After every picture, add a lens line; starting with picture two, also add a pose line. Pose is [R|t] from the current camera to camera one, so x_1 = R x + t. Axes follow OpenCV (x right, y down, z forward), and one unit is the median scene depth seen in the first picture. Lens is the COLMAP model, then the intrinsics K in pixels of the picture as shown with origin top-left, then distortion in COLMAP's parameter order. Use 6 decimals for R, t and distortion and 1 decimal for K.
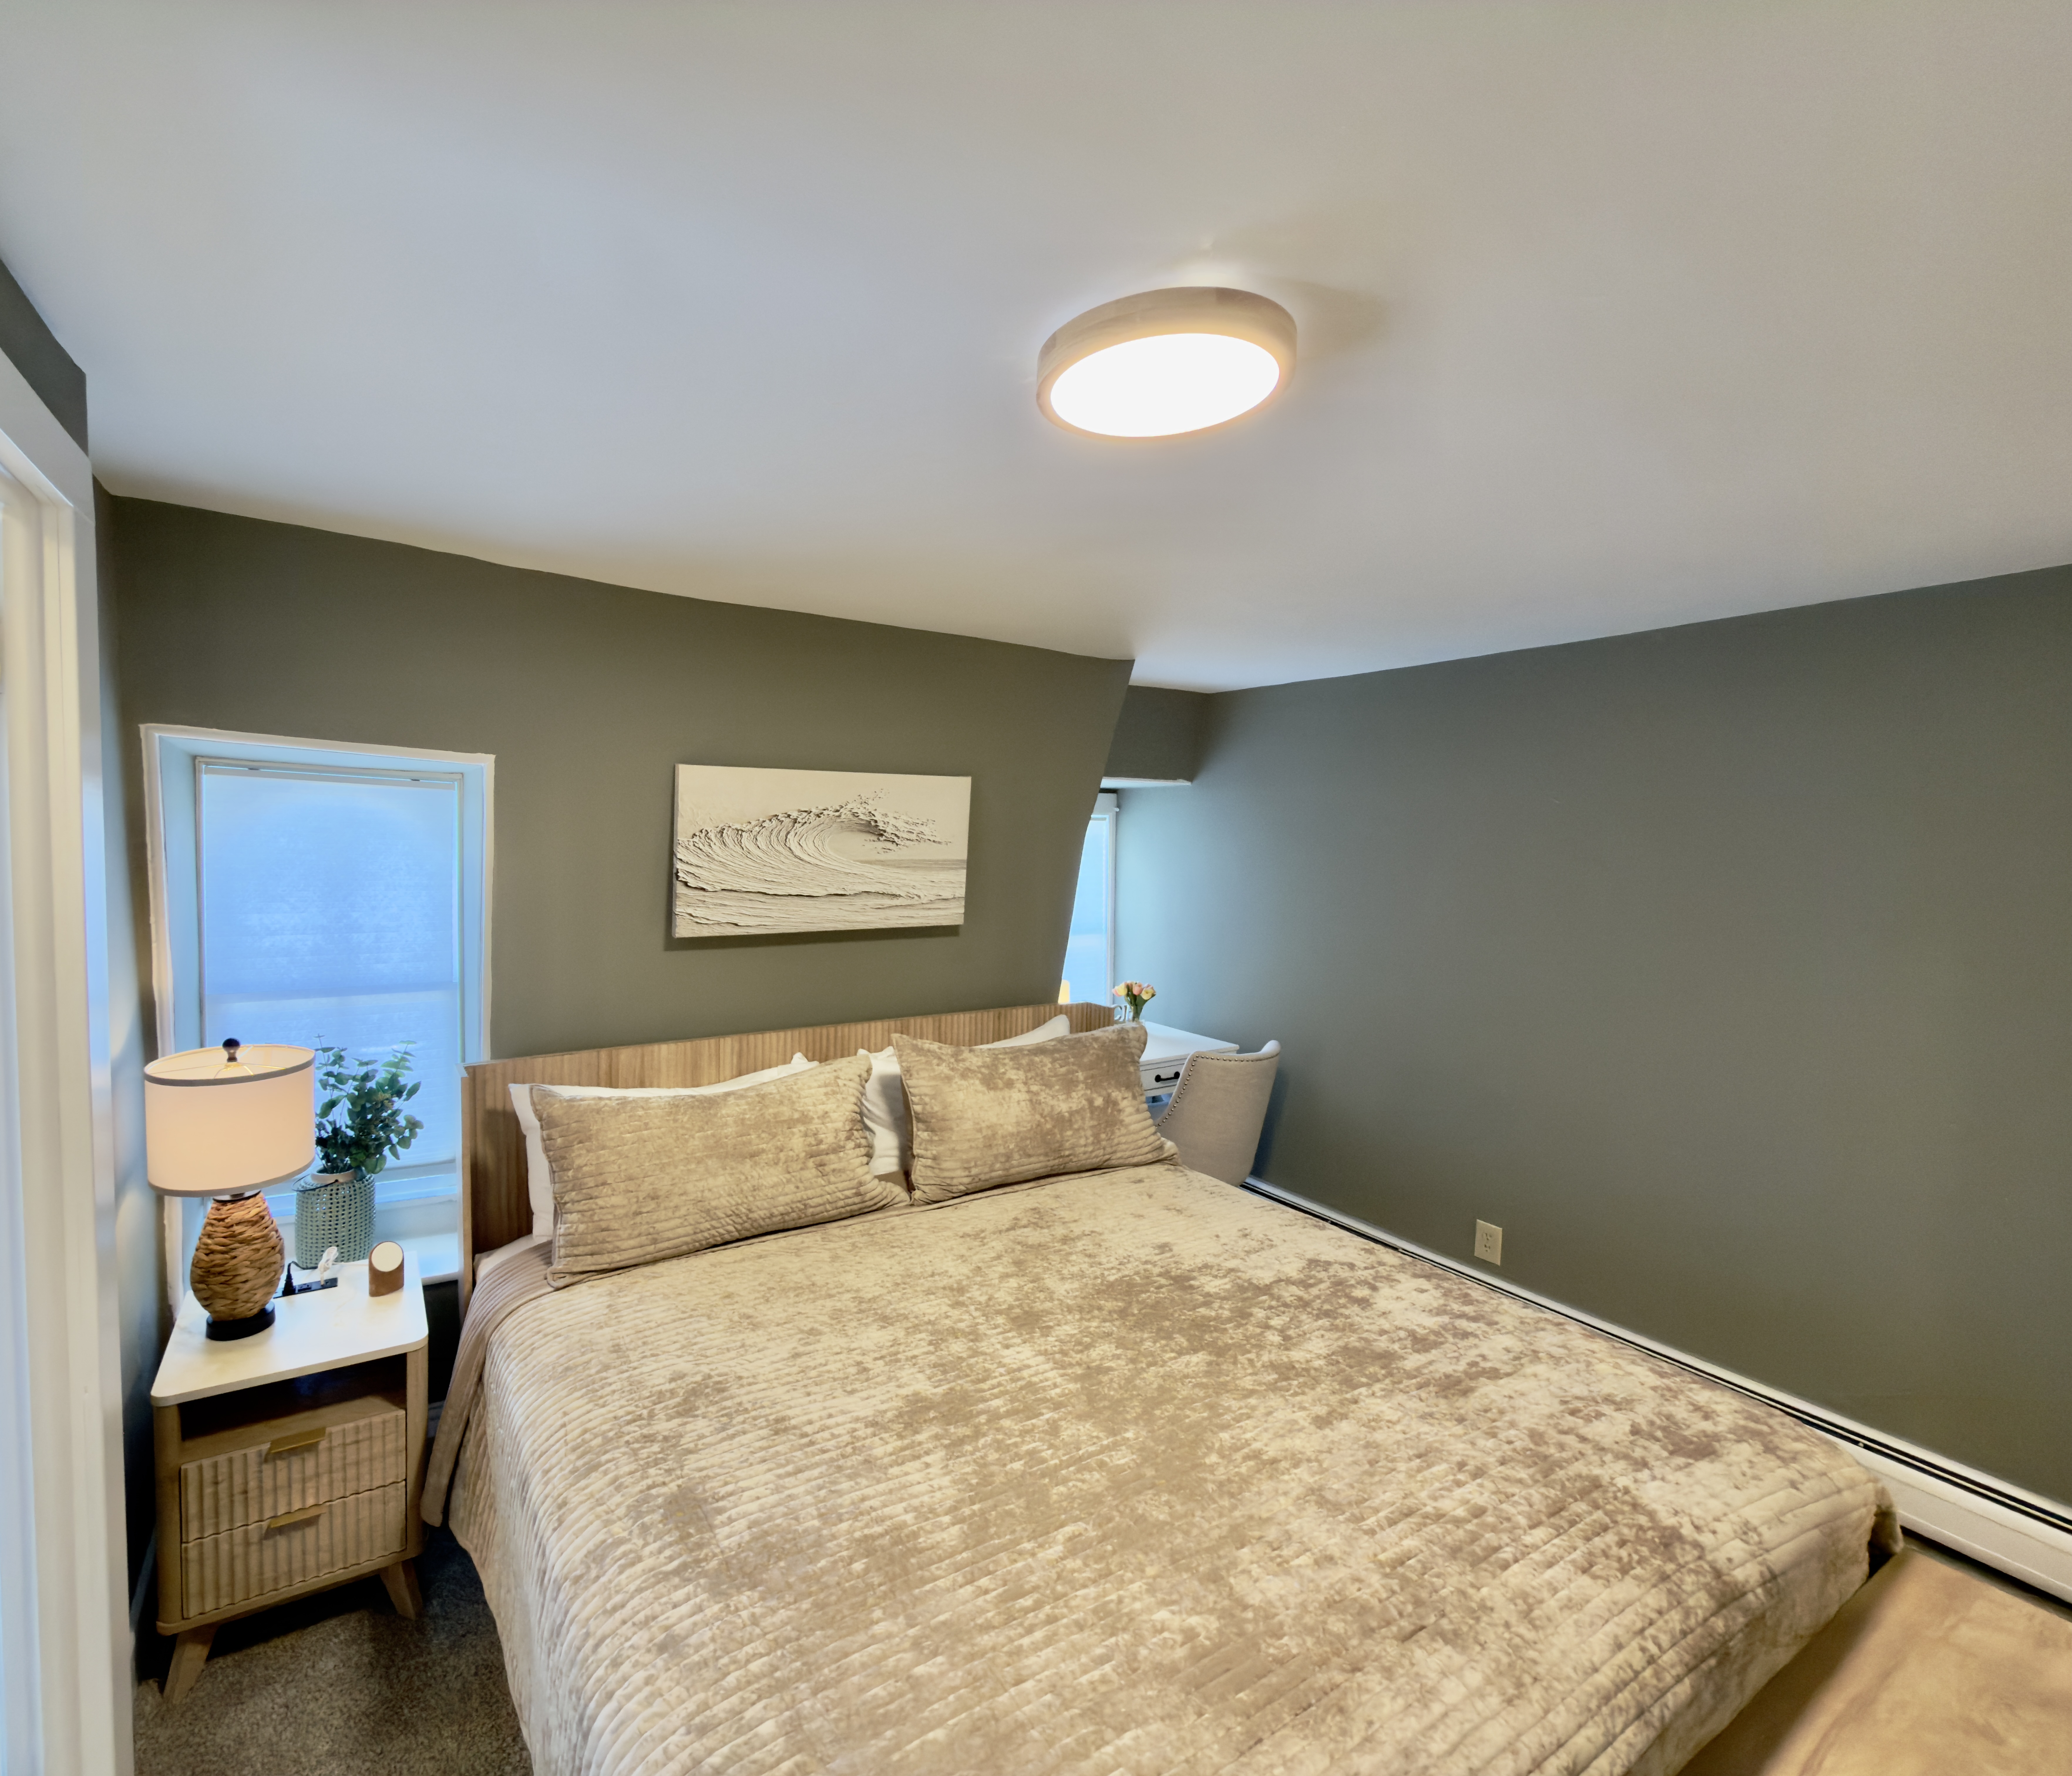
lens RADIAL K [[957.6, 0, 1035.3], [0, 957.6, 860.8], [0, 0, 1]] dist [-0.042285, -0.000106]
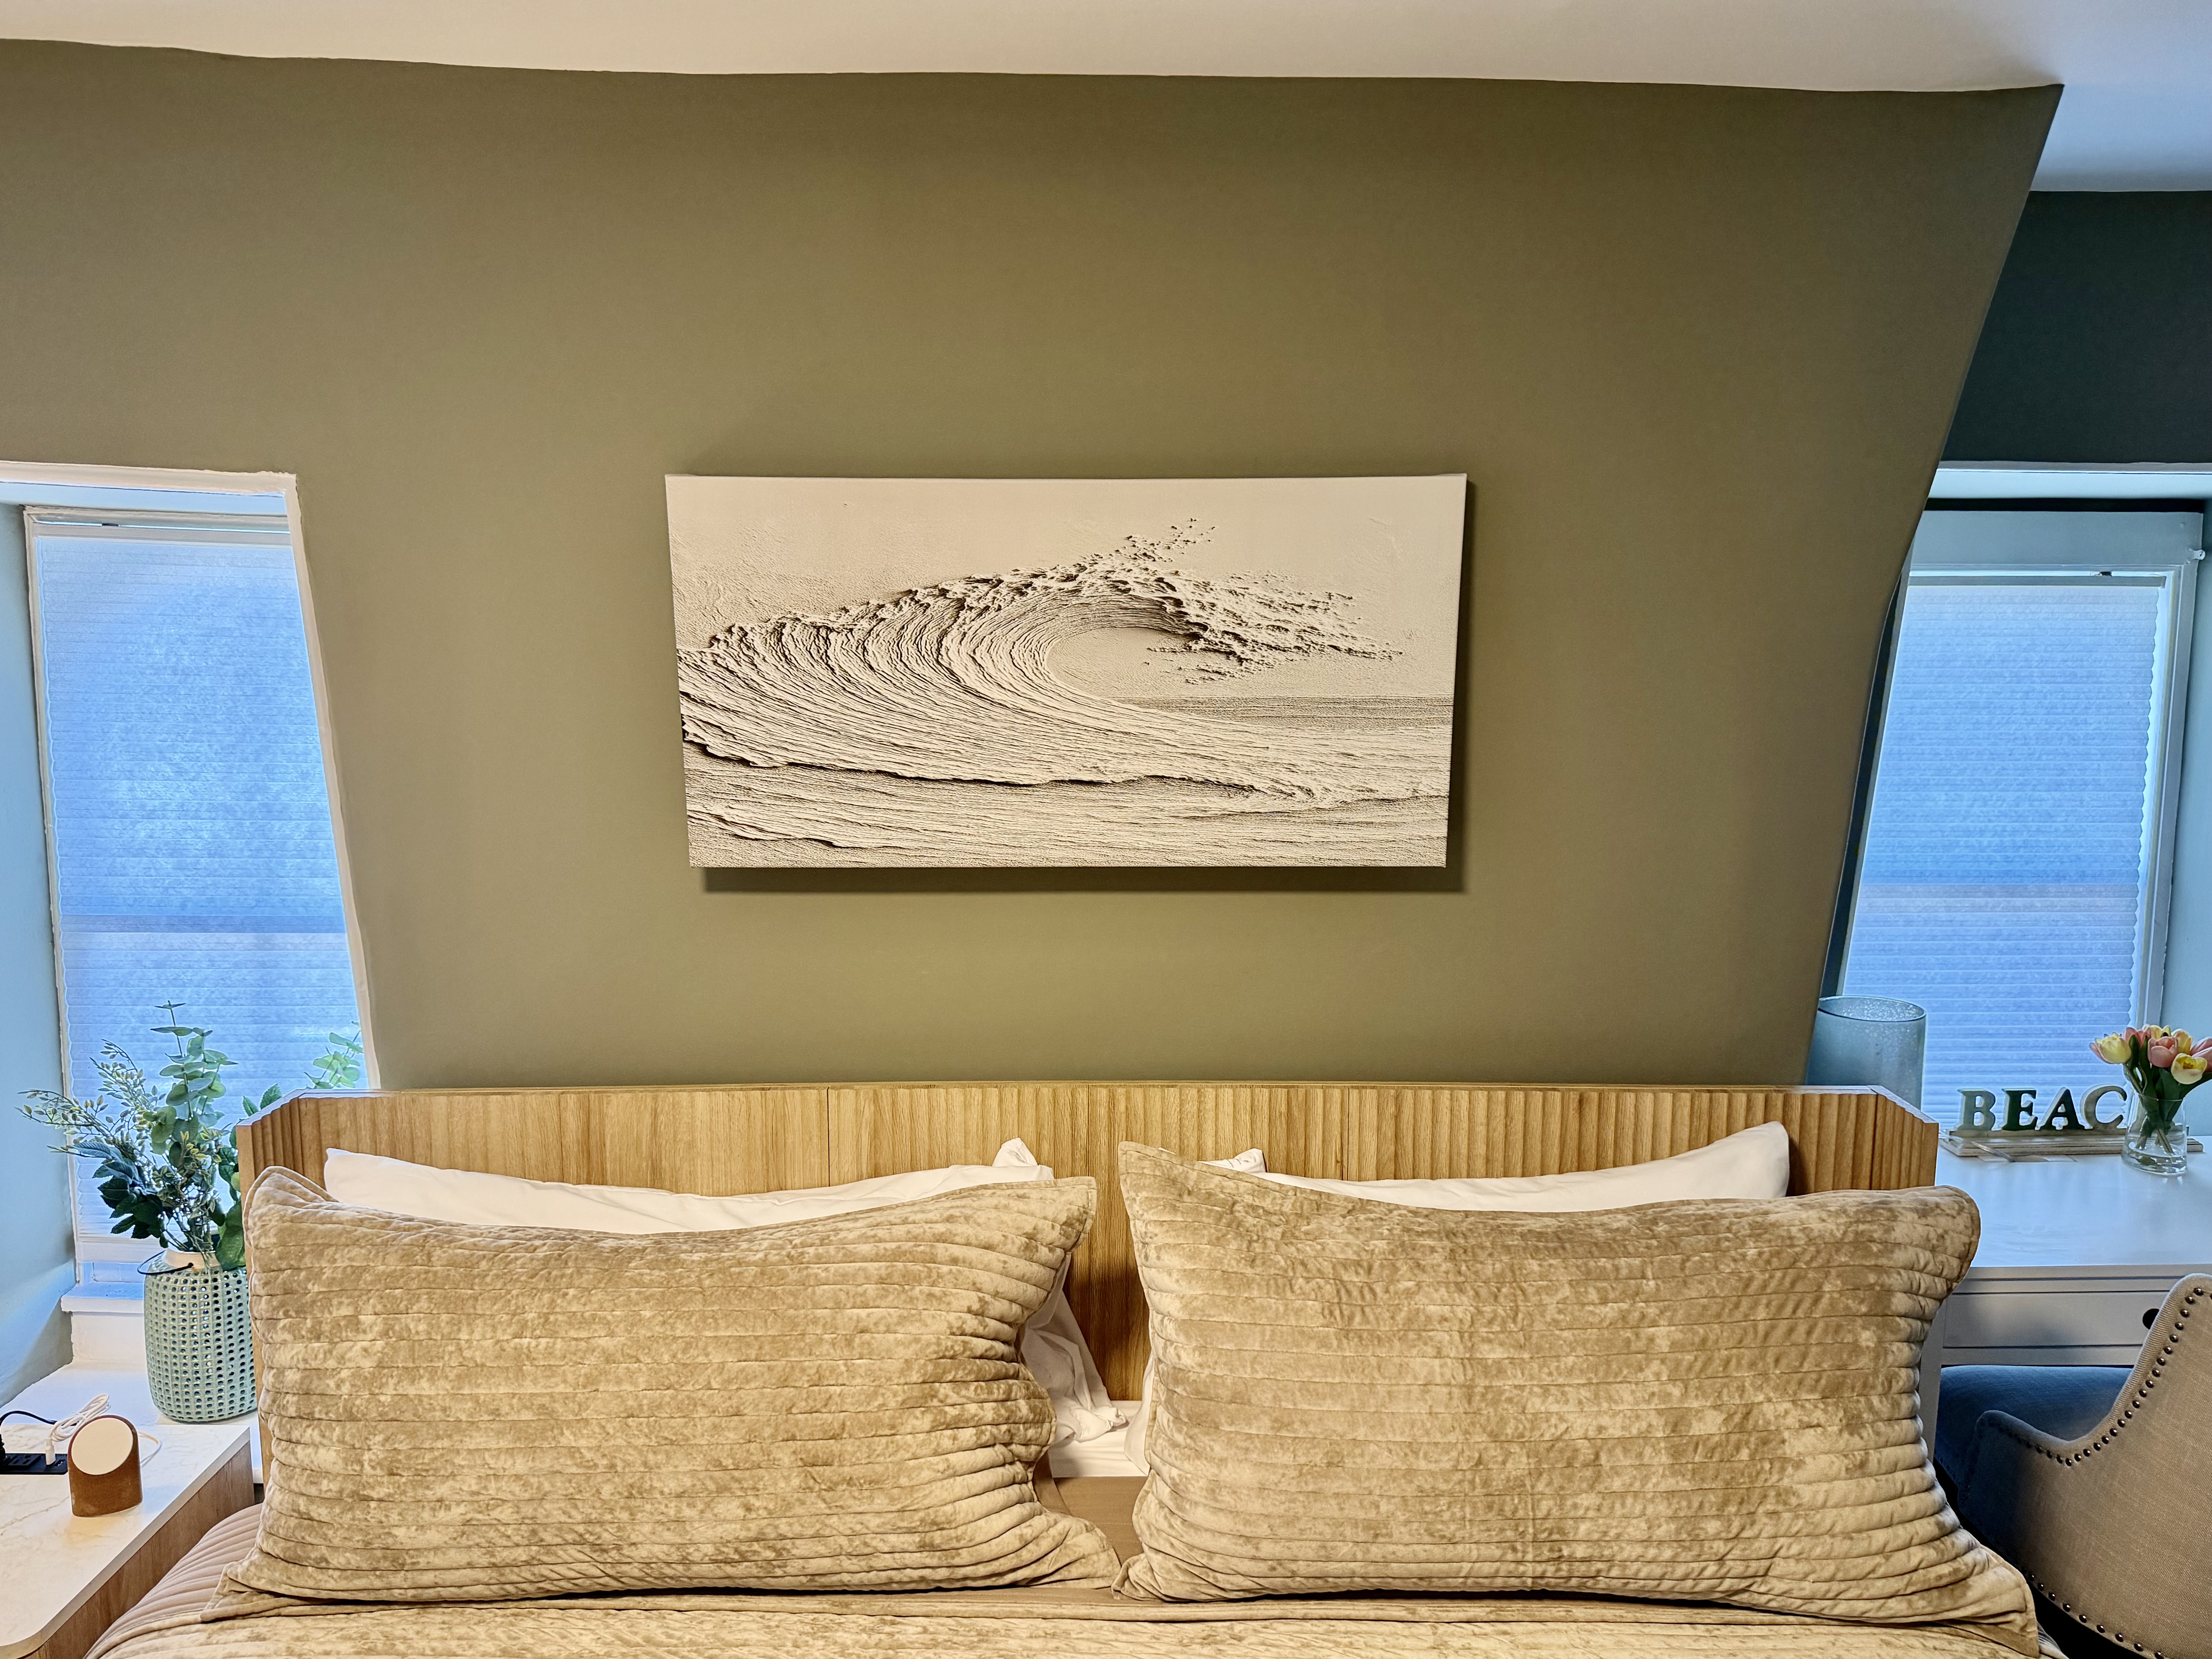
lens RADIAL K [[1685.9, 0, 1106.0], [0, 1685.9, 829.5], [0, 0, 1]] dist [0.038776, -0.093416]
pose [[0.832022, 0.057587, -0.551746, 0.216633], [-0.007450, 0.995667, 0.092686, -0.012581], [0.554693, -0.073007, 0.828846, 0.415409]]
